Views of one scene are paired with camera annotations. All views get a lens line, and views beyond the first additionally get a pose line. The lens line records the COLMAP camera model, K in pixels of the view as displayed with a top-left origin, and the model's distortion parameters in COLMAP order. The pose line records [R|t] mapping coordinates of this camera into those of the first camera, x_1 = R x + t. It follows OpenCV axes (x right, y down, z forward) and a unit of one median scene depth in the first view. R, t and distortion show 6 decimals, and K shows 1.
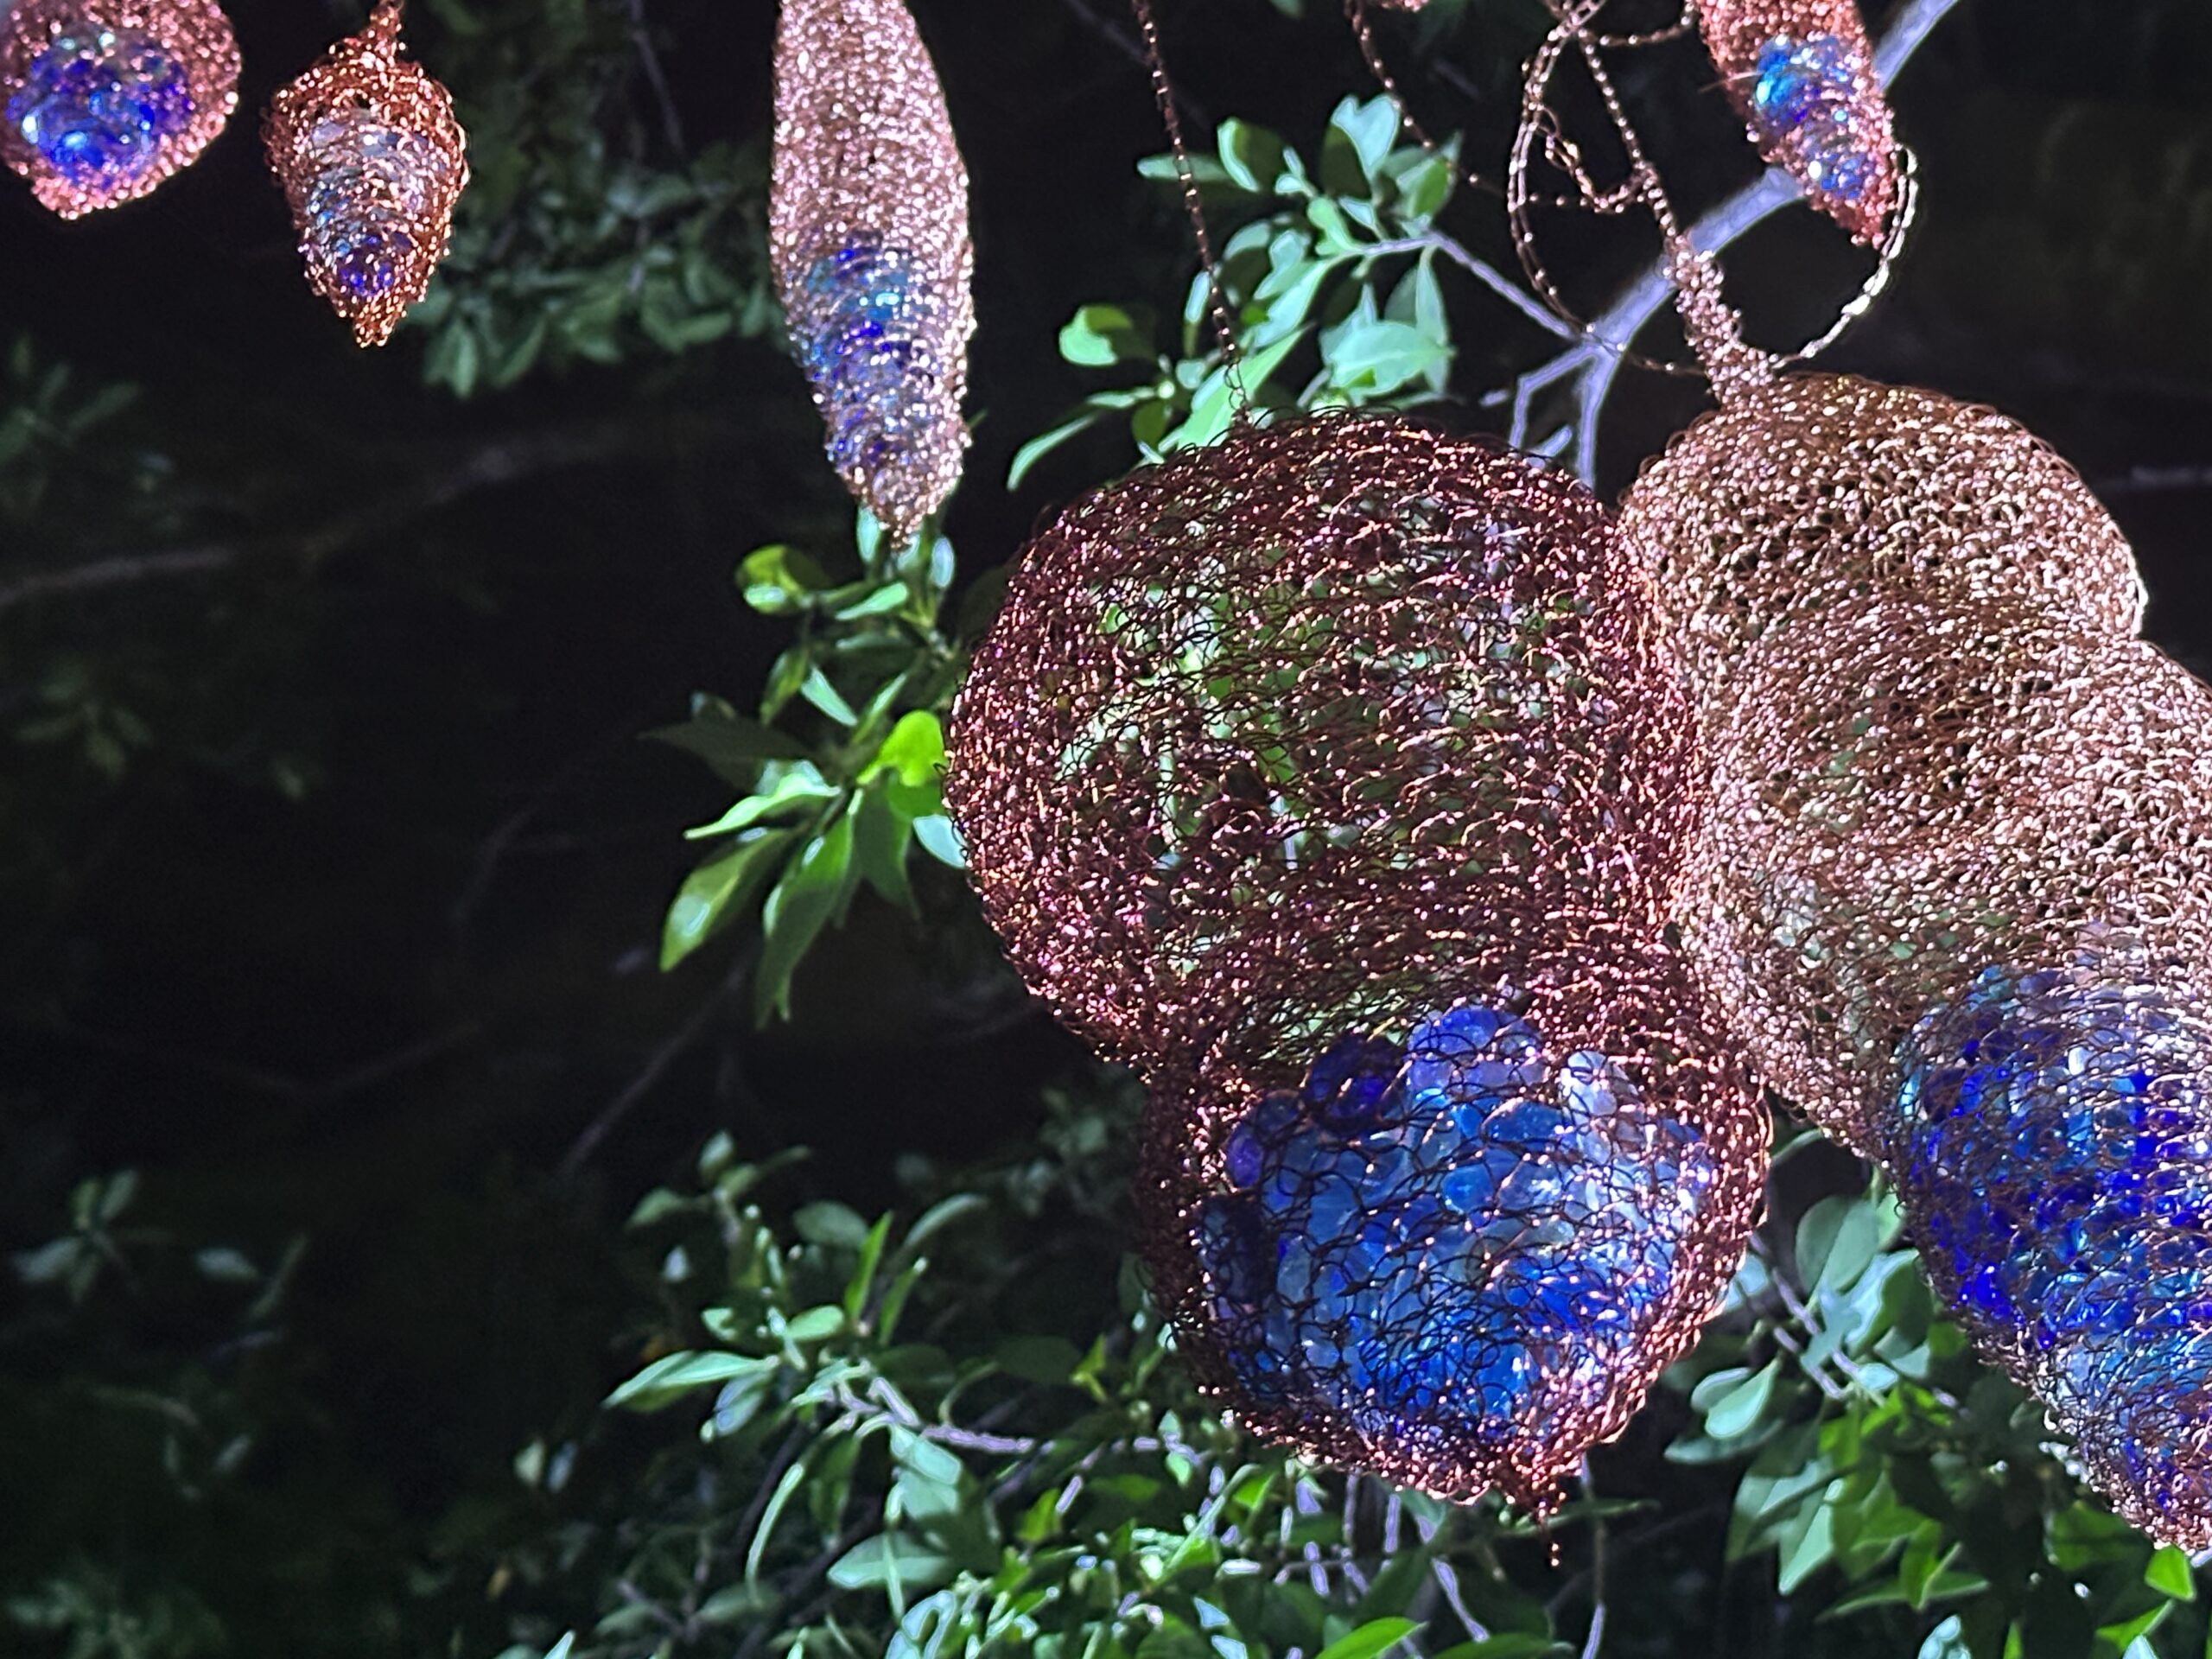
lens RADIAL K [[4928.6, 0, 1164.1], [0, 4928.6, 836.3], [0, 0, 1]] dist [0.177234, -0.019404]
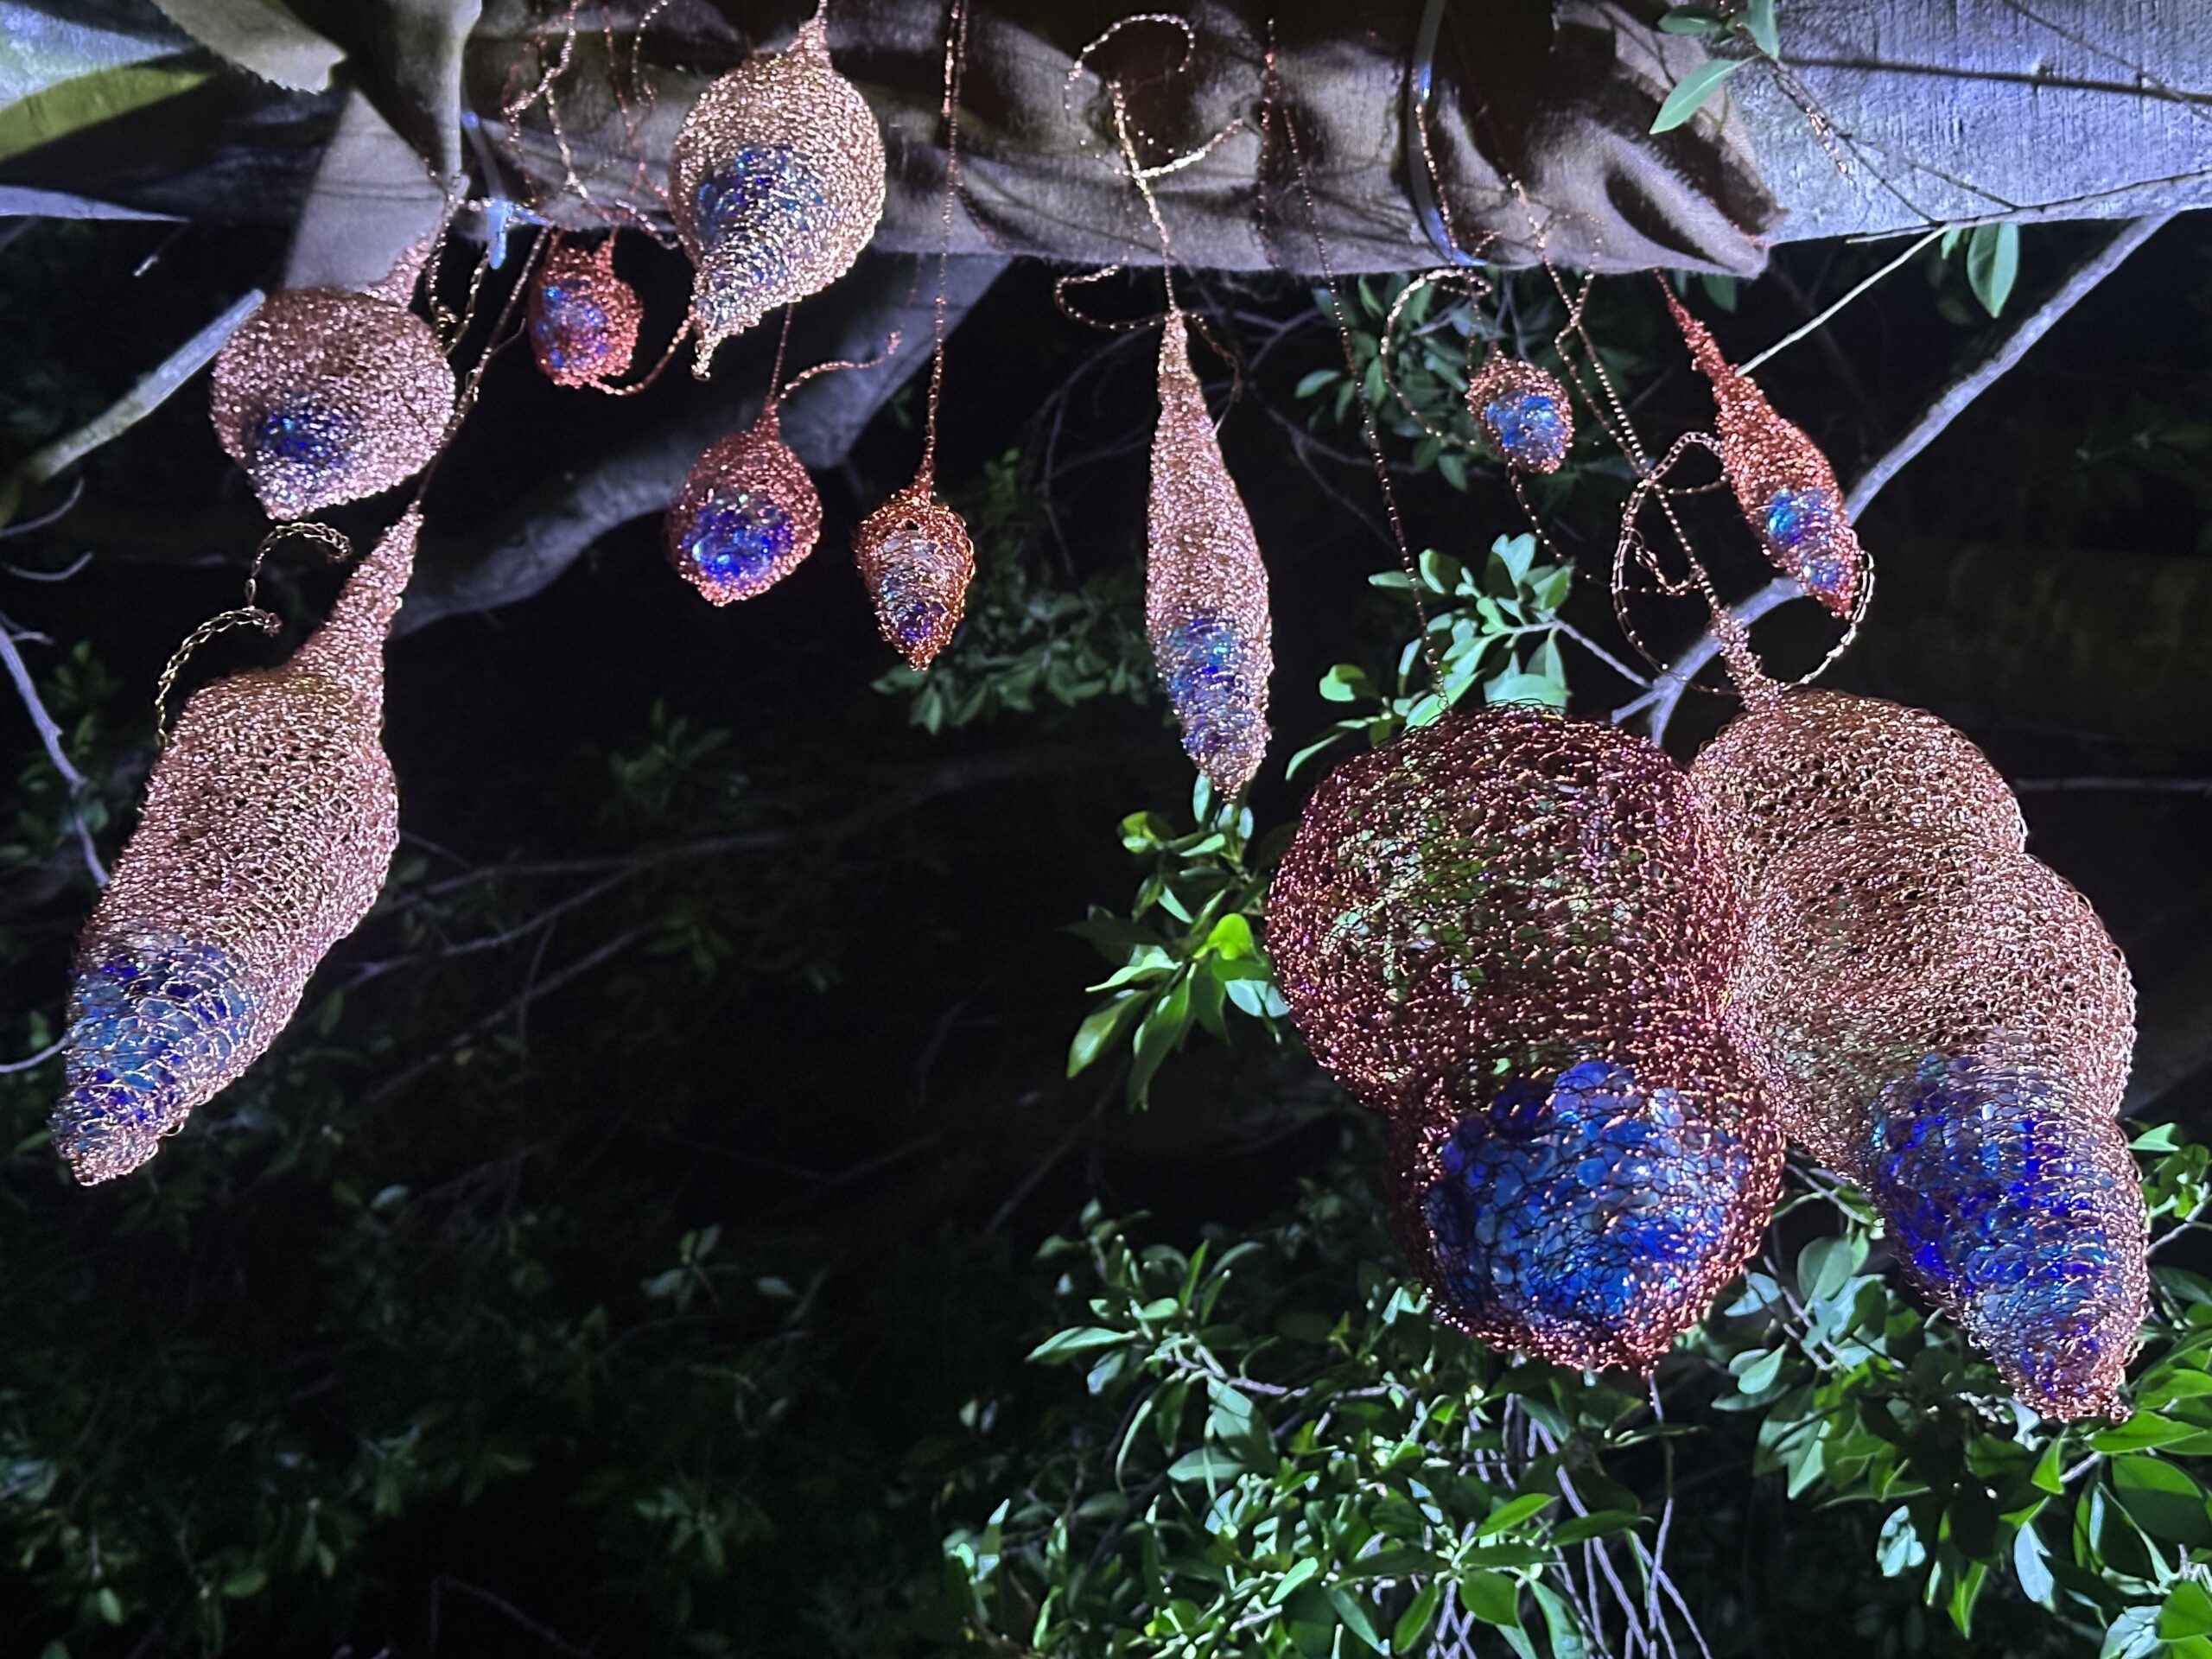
lens RADIAL K [[3183.3, 0, 1116.9], [0, 3183.3, 826.2], [0, 0, 1]] dist [0.148887, -0.168583]
pose [[0.996875, 0.004203, -0.078889, -0.005523], [-0.009169, 0.997991, -0.062686, 0.010198], [0.078467, 0.063213, 0.994911, -0.021894]]
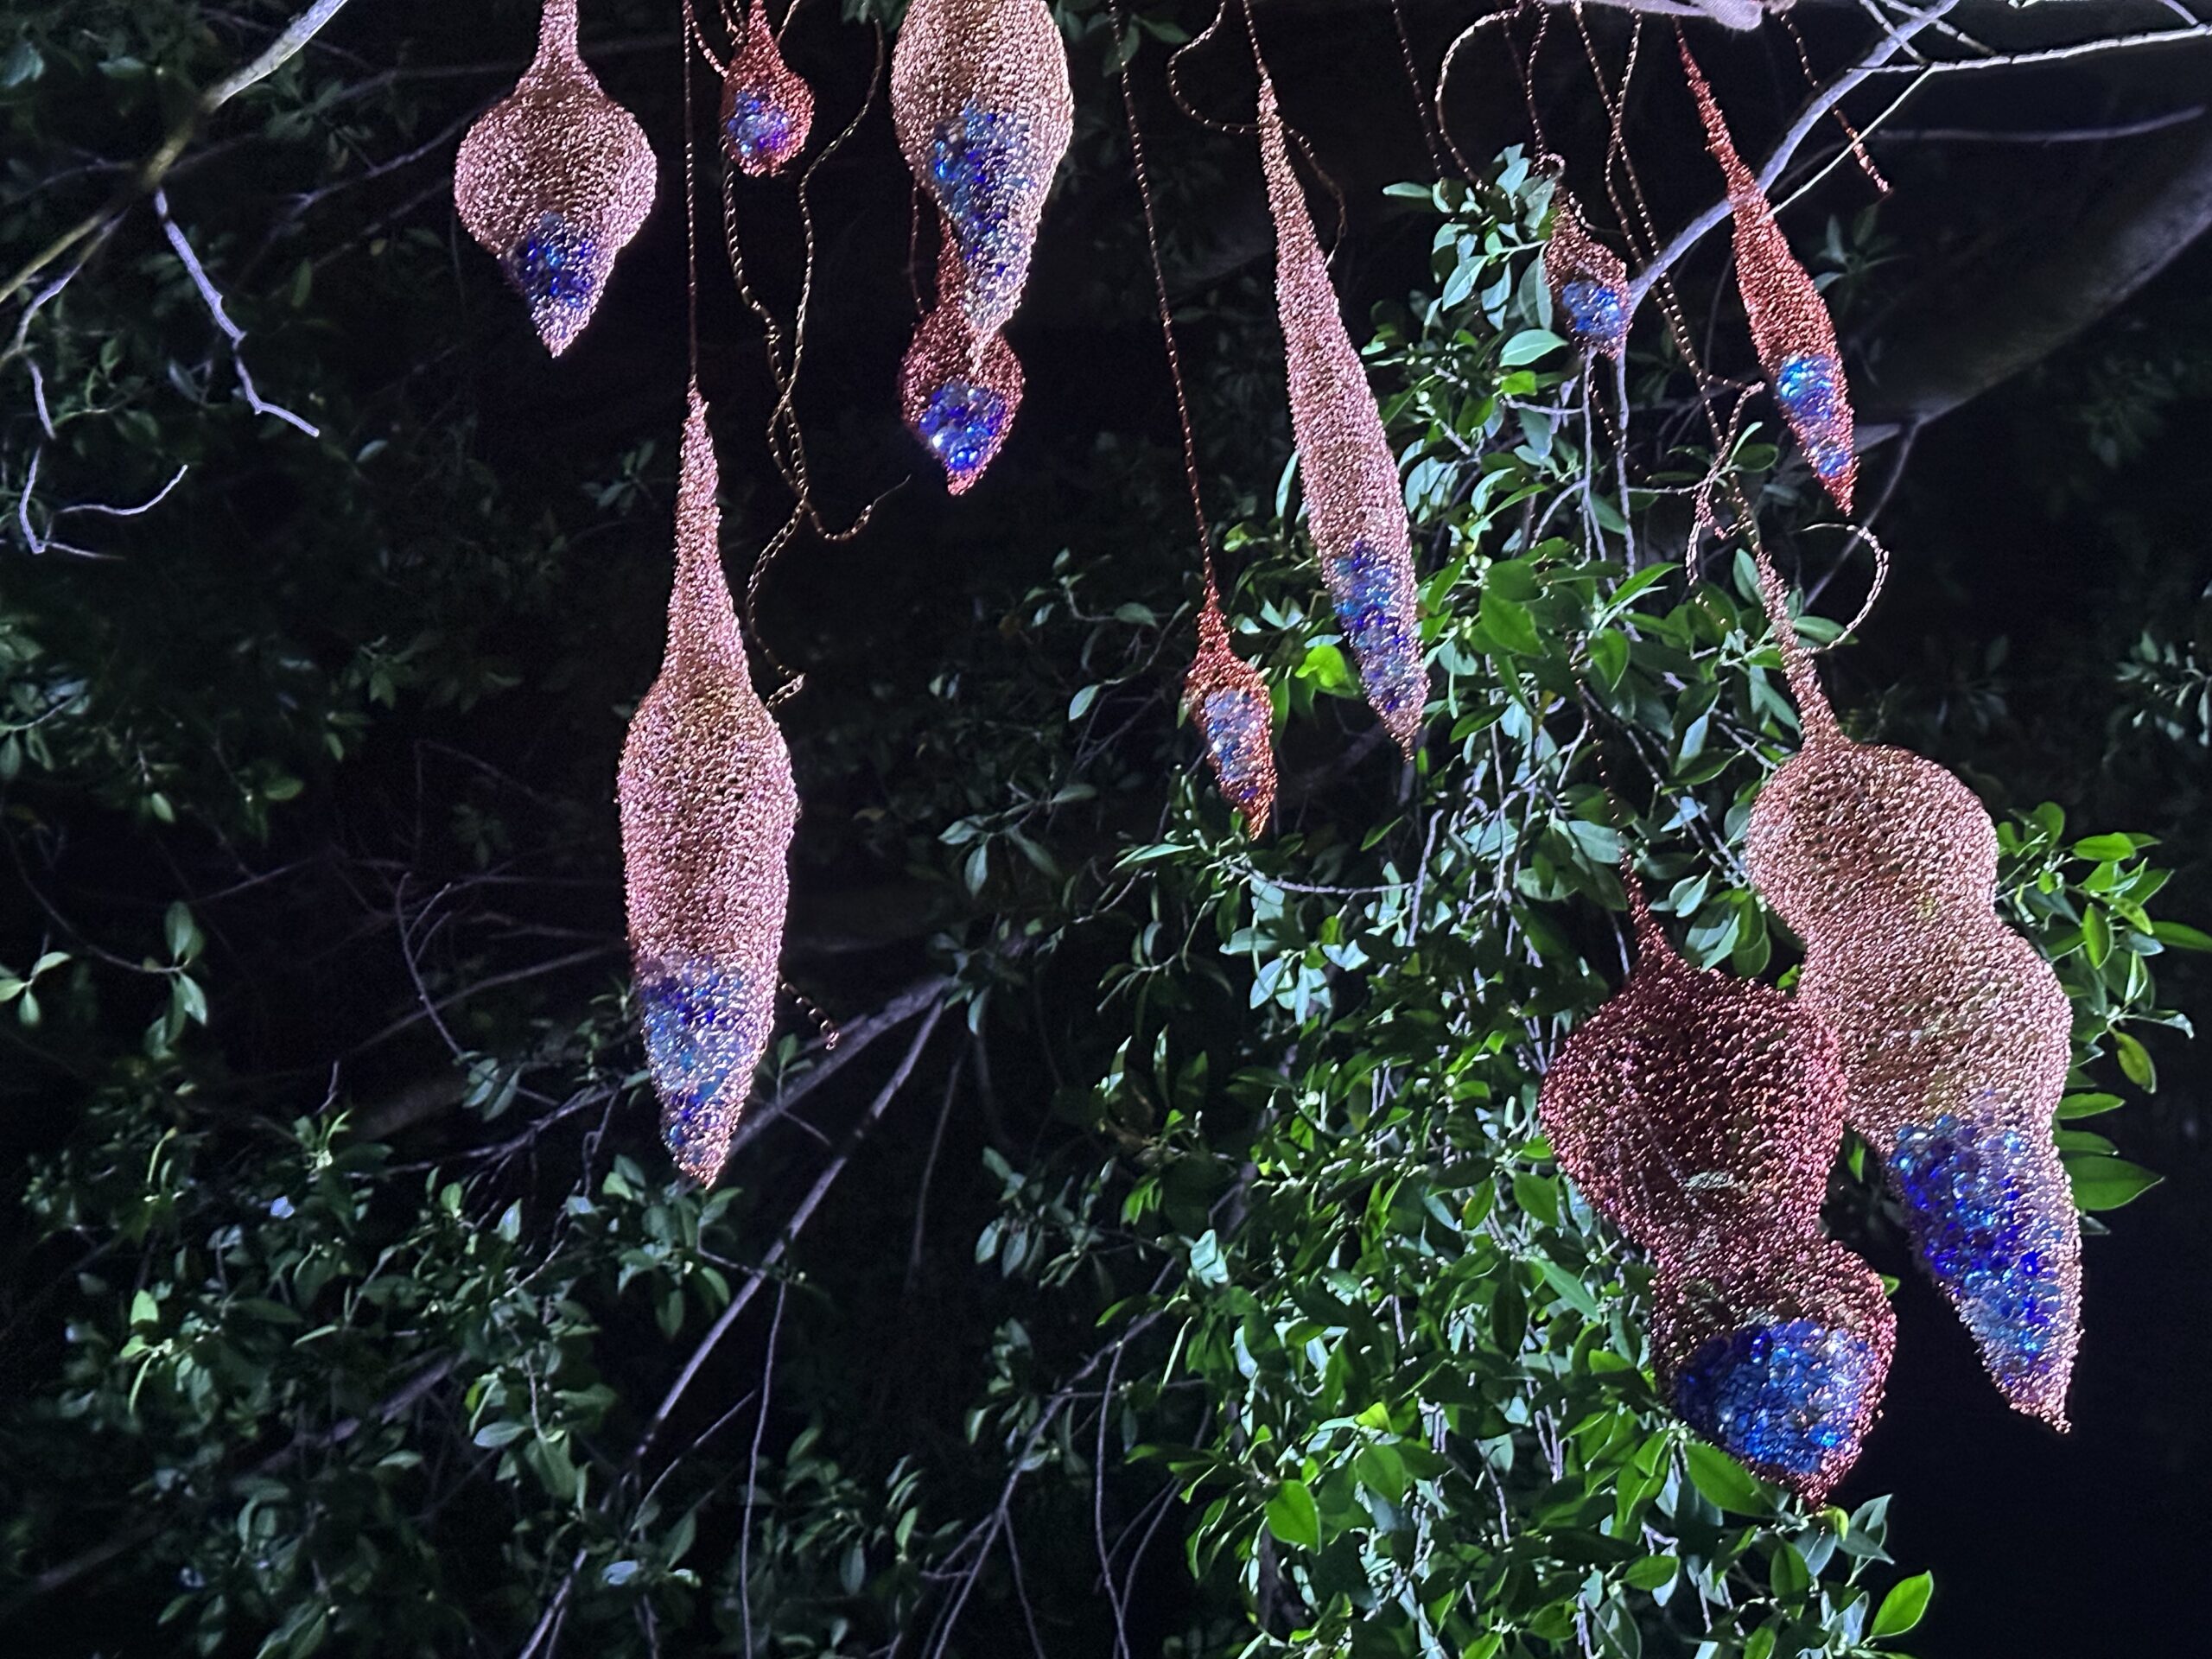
lens RADIAL K [[3161.1, 0, 1081.4], [0, 3161.1, 830.9], [0, 0, 1]] dist [0.160631, -0.023338]
pose [[0.999981, 0.004897, -0.003872, -0.134702], [-0.003564, 0.957060, 0.289869, -0.303337], [0.005126, -0.289850, 0.957058, -0.240257]]
